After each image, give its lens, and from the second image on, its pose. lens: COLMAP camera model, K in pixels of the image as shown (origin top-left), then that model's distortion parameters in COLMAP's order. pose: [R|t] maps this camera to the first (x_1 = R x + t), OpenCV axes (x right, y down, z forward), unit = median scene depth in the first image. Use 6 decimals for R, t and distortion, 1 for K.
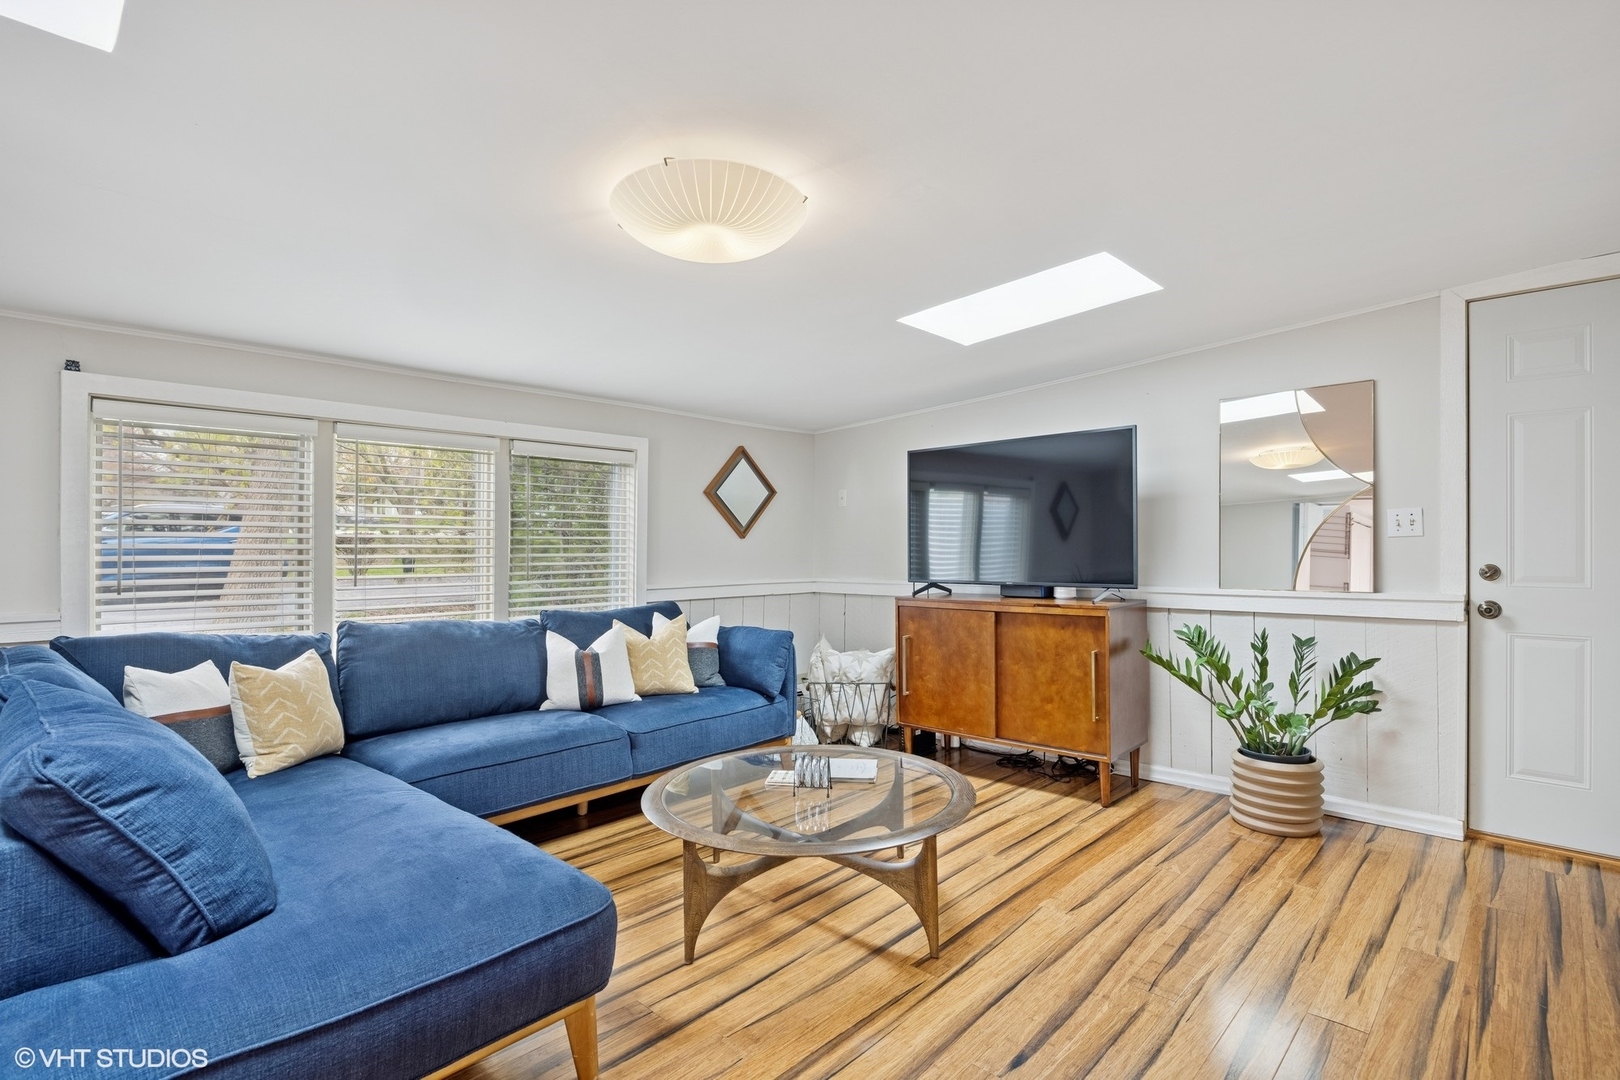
lens RADIAL K [[817.9, 0, 809.4], [0, 817.9, 533.0], [0, 0, 1]] dist [-0.012364, 0.000222]
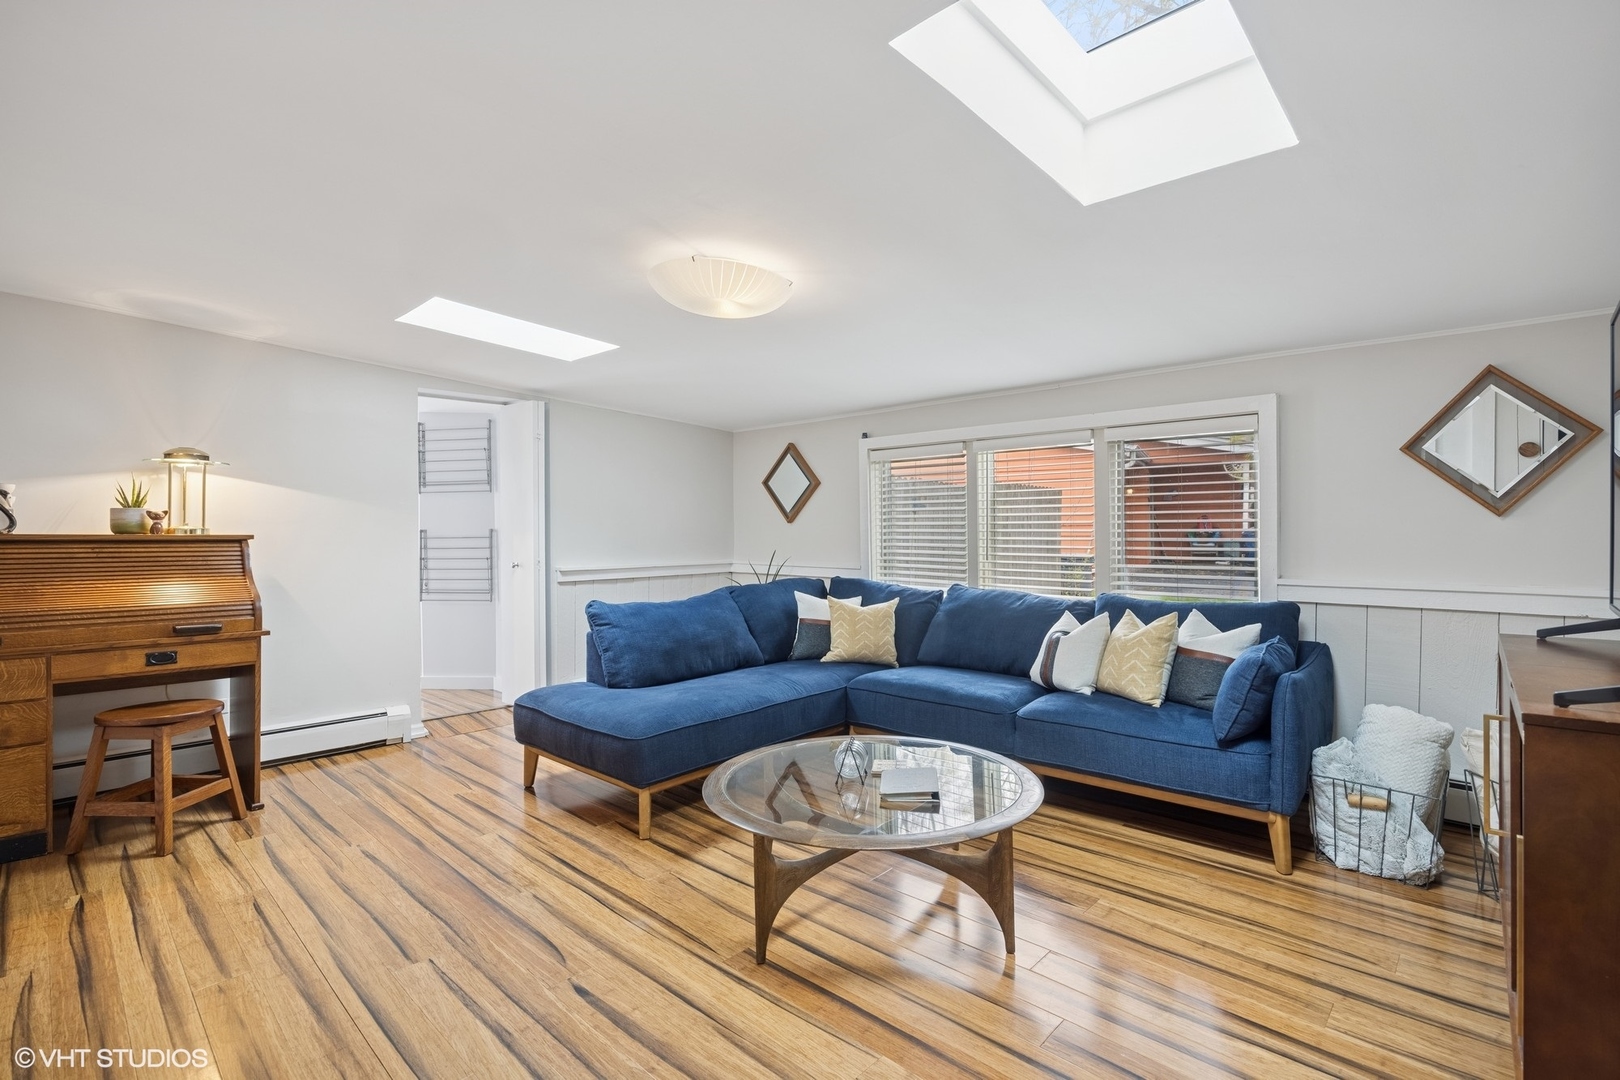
lens RADIAL K [[761.3, 0, 801.3], [0, 761.3, 531.9], [0, 0, 1]] dist [-0.013959, 0.000779]
pose [[-0.031218, -0.001684, -0.999511, 1.029692], [0.015077, 0.999884, -0.002156, 0.022895], [0.999399, -0.015137, -0.031189, 1.078089]]
